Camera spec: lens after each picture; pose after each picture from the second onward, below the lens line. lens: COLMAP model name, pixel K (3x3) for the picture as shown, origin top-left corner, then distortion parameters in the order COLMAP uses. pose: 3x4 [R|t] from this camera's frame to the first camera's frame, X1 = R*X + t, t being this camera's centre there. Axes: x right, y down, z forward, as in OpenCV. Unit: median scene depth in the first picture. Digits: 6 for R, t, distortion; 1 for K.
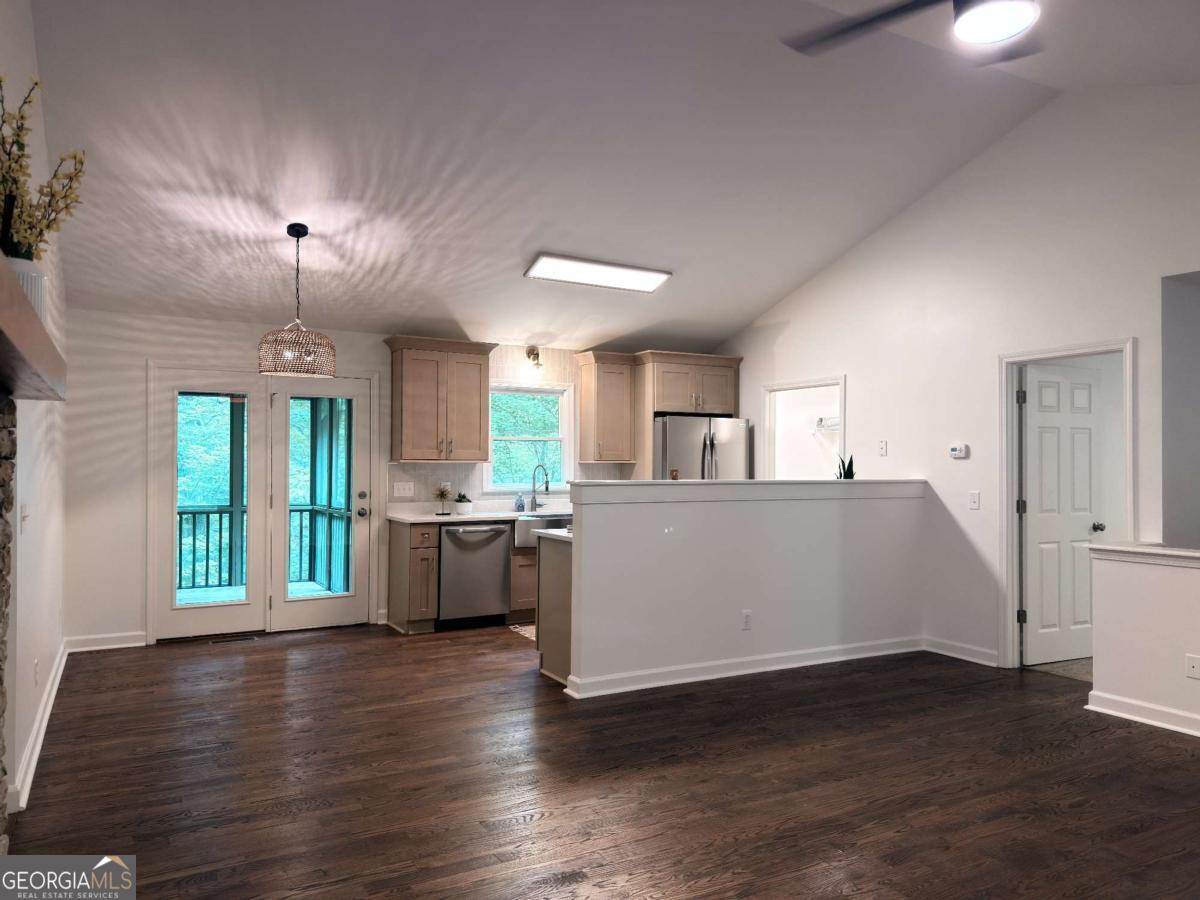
lens RADIAL K [[839.6, 0, 600.0], [0, 839.6, 450.0], [0, 0, 1]] dist [0.007286, -0.005977]
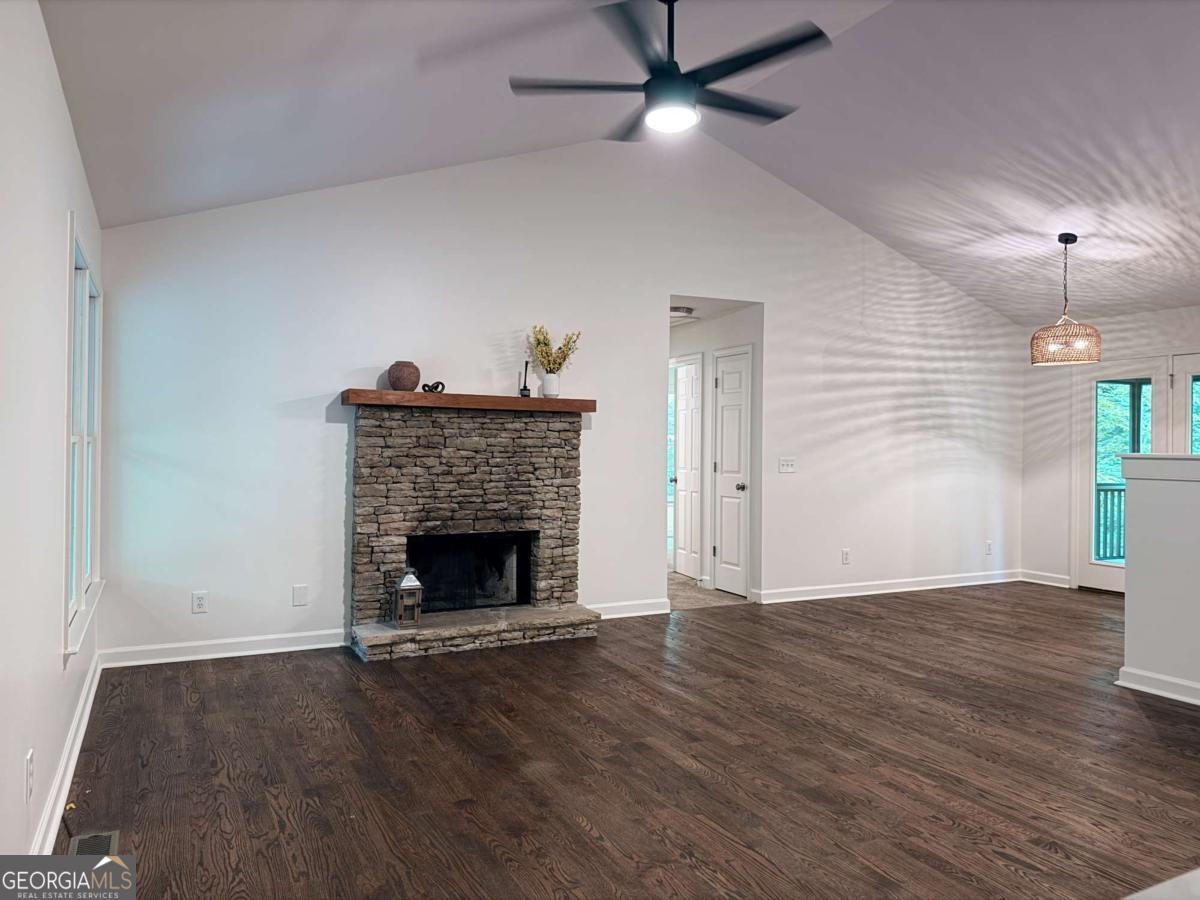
lens RADIAL K [[839.6, 0, 600.0], [0, 839.6, 450.0], [0, 0, 1]] dist [0.007286, -0.005977]
pose [[-0.032586, -0.000160, -0.999469, 0.628687], [0.009989, 0.999950, -0.000486, 0.018715], [0.999419, -0.010000, -0.032583, 0.300426]]
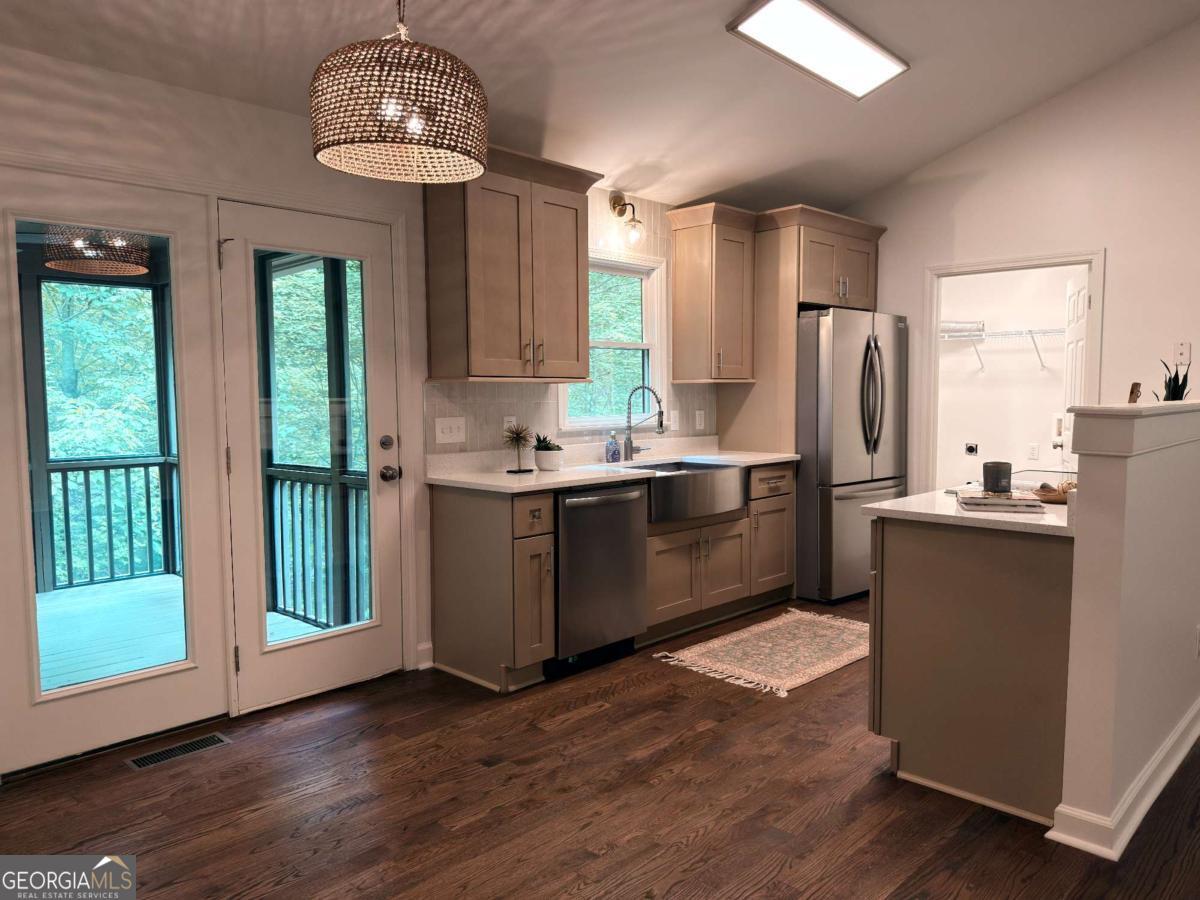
lens RADIAL K [[872.2, 0, 600.0], [0, 872.2, 450.0], [0, 0, 1]] dist [0.008659, -0.006737]
pose [[0.966345, -0.028911, 0.255621, -0.292860], [0.007773, 0.996493, 0.083317, 0.012558], [-0.257134, -0.078526, 0.963180, 0.417815]]
